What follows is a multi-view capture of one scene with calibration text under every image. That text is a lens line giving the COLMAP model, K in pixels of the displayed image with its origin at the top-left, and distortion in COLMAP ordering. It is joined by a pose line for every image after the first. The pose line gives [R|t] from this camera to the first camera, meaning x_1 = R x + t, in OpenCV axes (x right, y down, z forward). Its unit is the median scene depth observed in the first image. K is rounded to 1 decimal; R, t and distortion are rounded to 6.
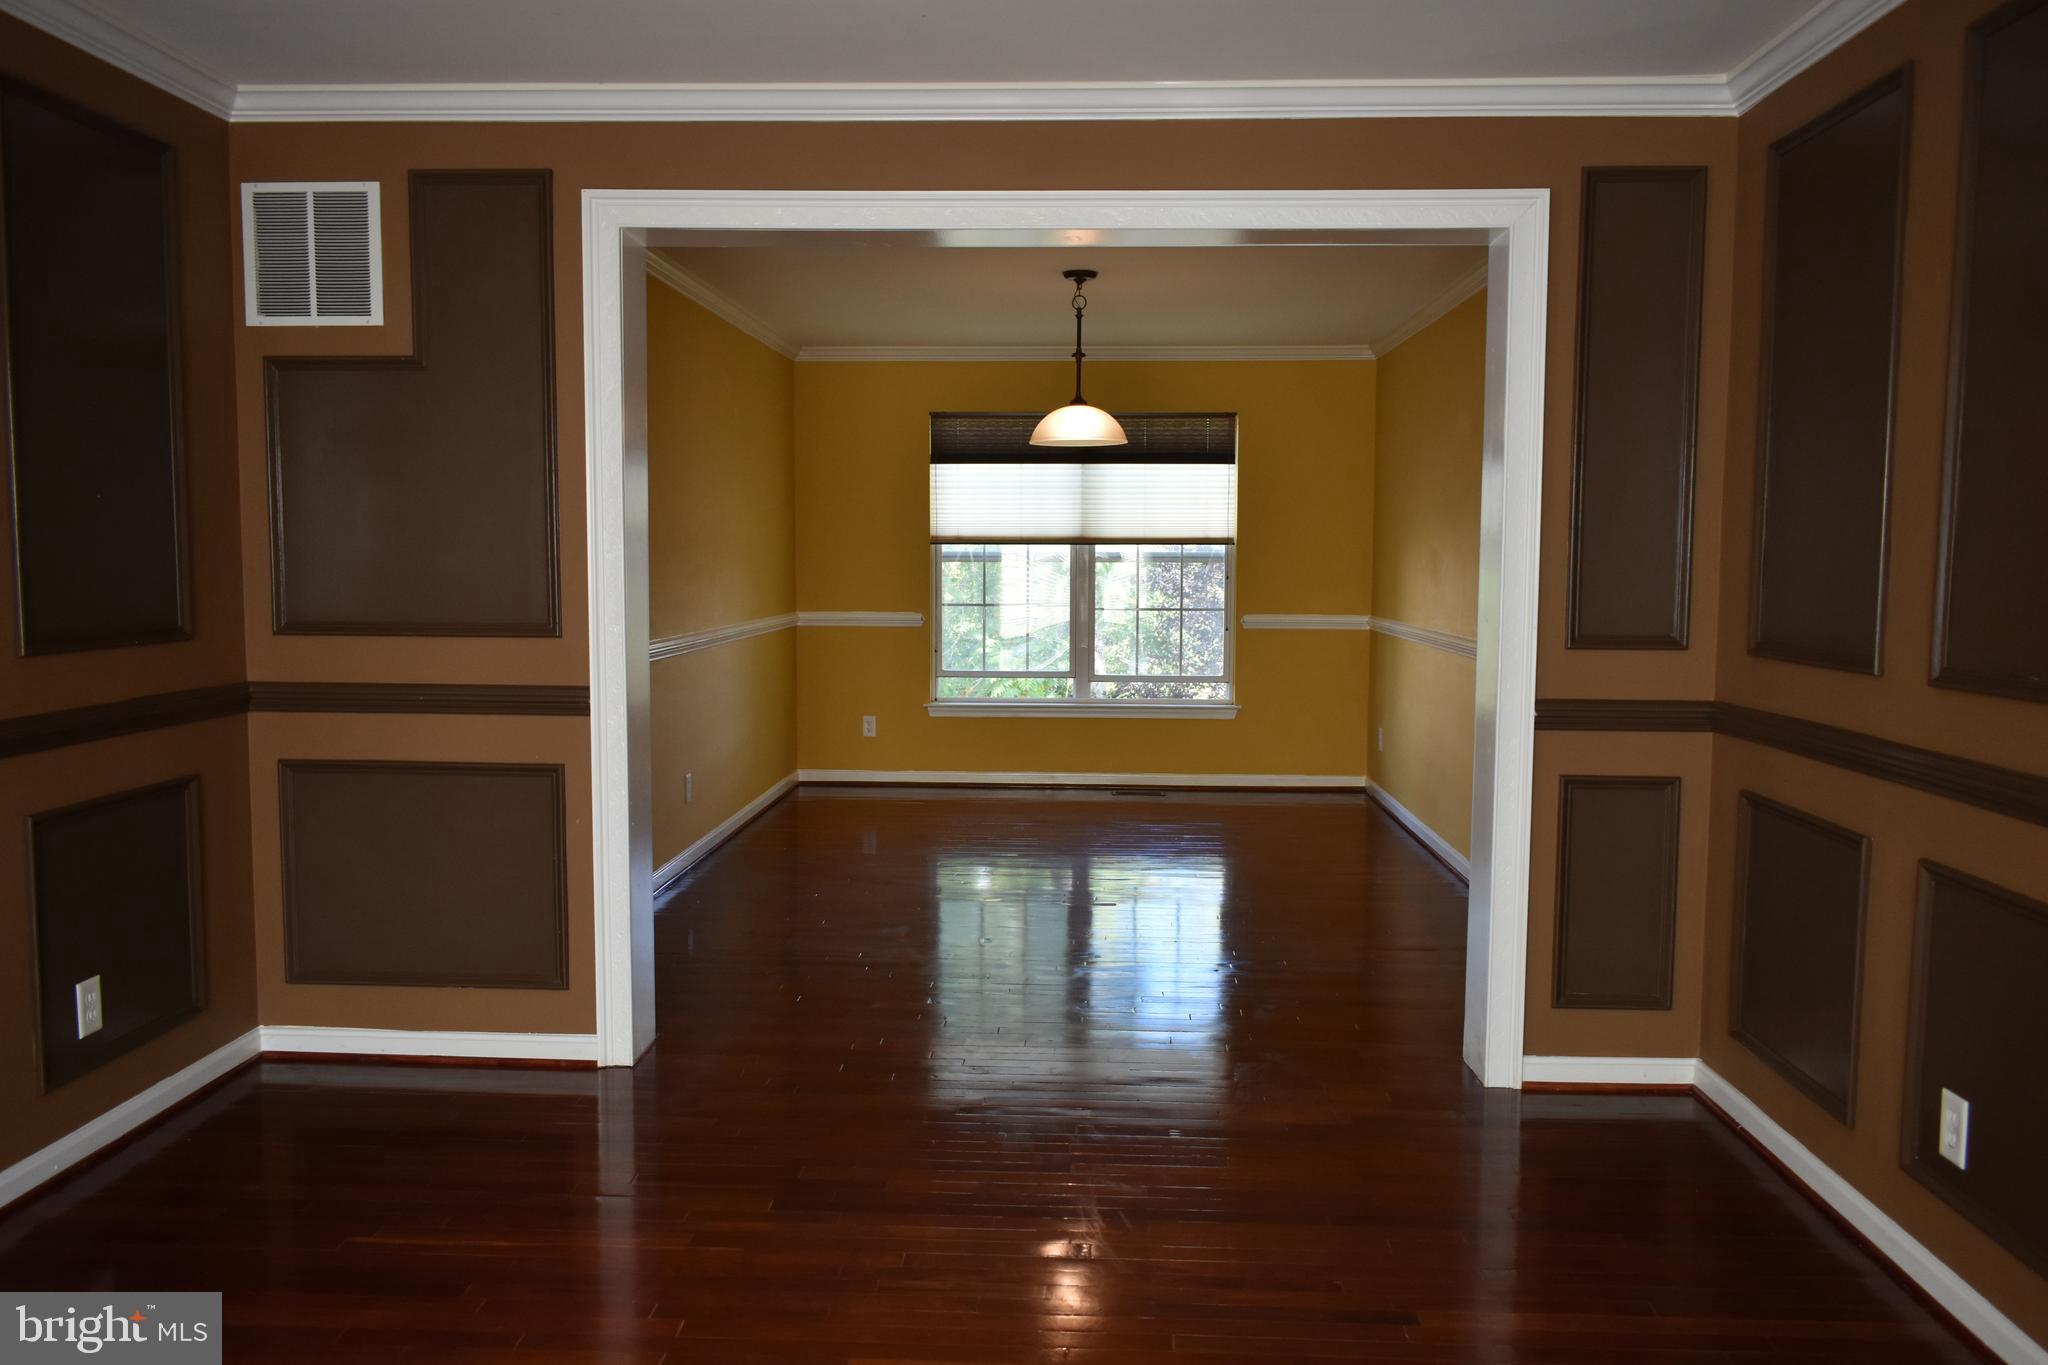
lens RADIAL K [[1555.6, 0, 1024.0], [0, 1555.6, 682.5], [0, 0, 1]] dist [-0.002226, 0.000890]
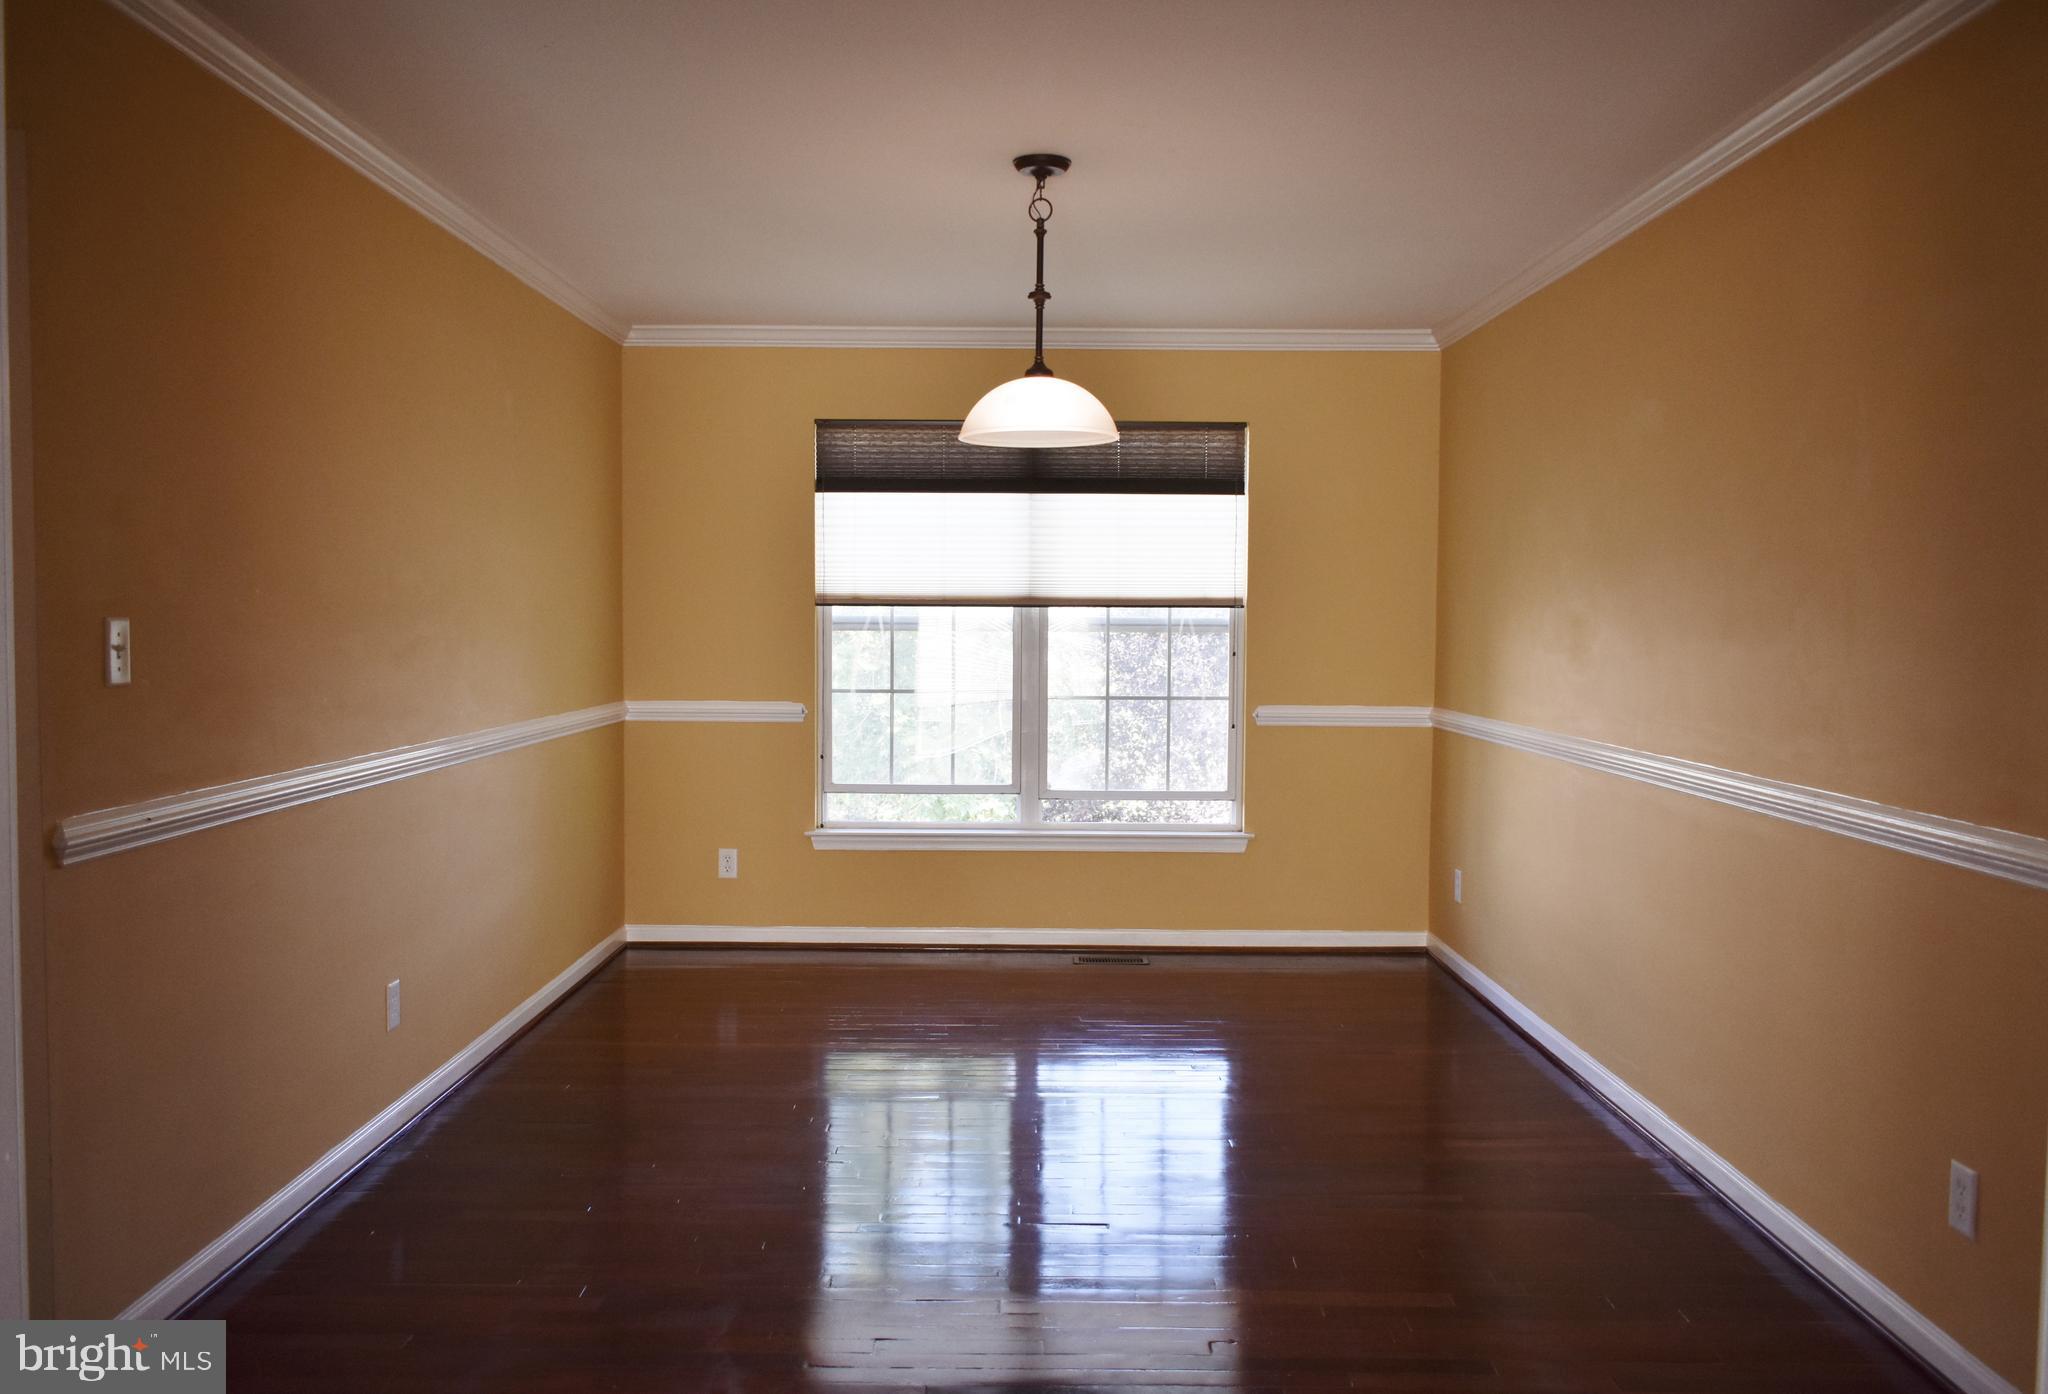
lens RADIAL K [[1644.5, 0, 1024.0], [0, 1644.5, 697.0], [0, 0, 1]] dist [0.000114, -0.000291]
pose [[0.998871, 0.000835, 0.047505, -0.001042], [0.000875, 0.999353, -0.035947, -0.020610], [-0.047504, 0.035948, 0.998224, 0.252147]]
